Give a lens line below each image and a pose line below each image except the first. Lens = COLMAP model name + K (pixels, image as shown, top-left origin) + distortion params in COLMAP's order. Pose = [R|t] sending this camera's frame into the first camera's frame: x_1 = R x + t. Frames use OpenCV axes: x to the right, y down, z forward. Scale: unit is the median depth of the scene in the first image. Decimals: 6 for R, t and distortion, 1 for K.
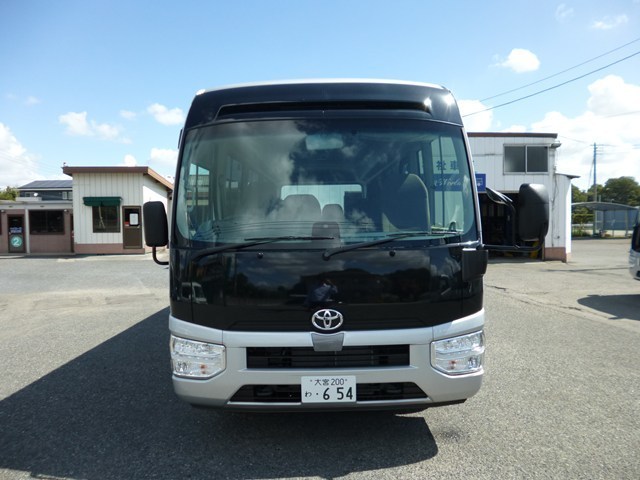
lens RADIAL K [[449.6, 0, 321.3], [0, 449.6, 242.8], [0, 0, 1]] dist [-0.043142, 0.003274]
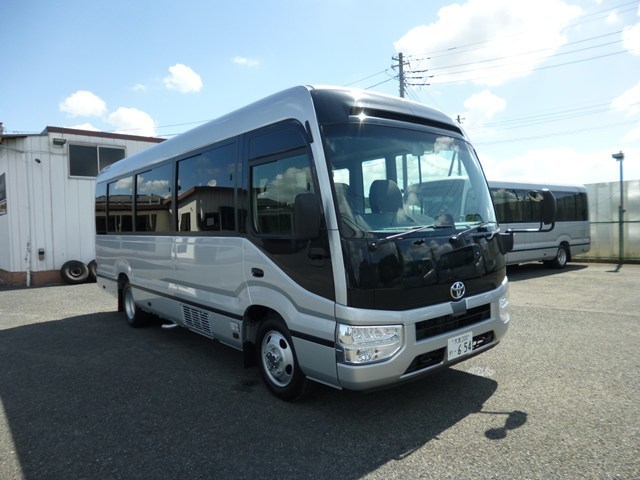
lens RADIAL K [[449.6, 0, 322.5], [0, 449.6, 239.7], [0, 0, 1]] dist [-0.043142, 0.003274]
pose [[0.766882, -0.029500, 0.641110, -1.077811], [0.051523, 0.998549, -0.015684, 0.027618], [-0.639717, 0.045060, 0.767289, 0.264960]]
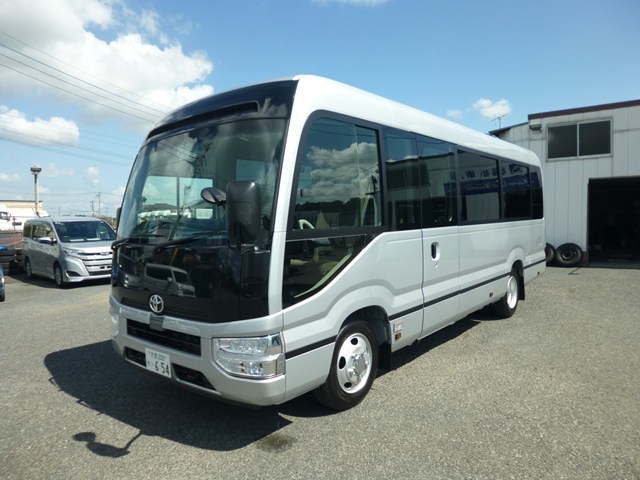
lens RADIAL K [[449.6, 0, 321.5], [0, 449.6, 235.5], [0, 0, 1]] dist [-0.043142, 0.003274]
pose [[0.775654, 0.021733, -0.630785, 1.090364], [-0.021690, 0.999735, 0.007773, -0.029285], [0.630786, 0.007653, 0.775919, 0.349730]]
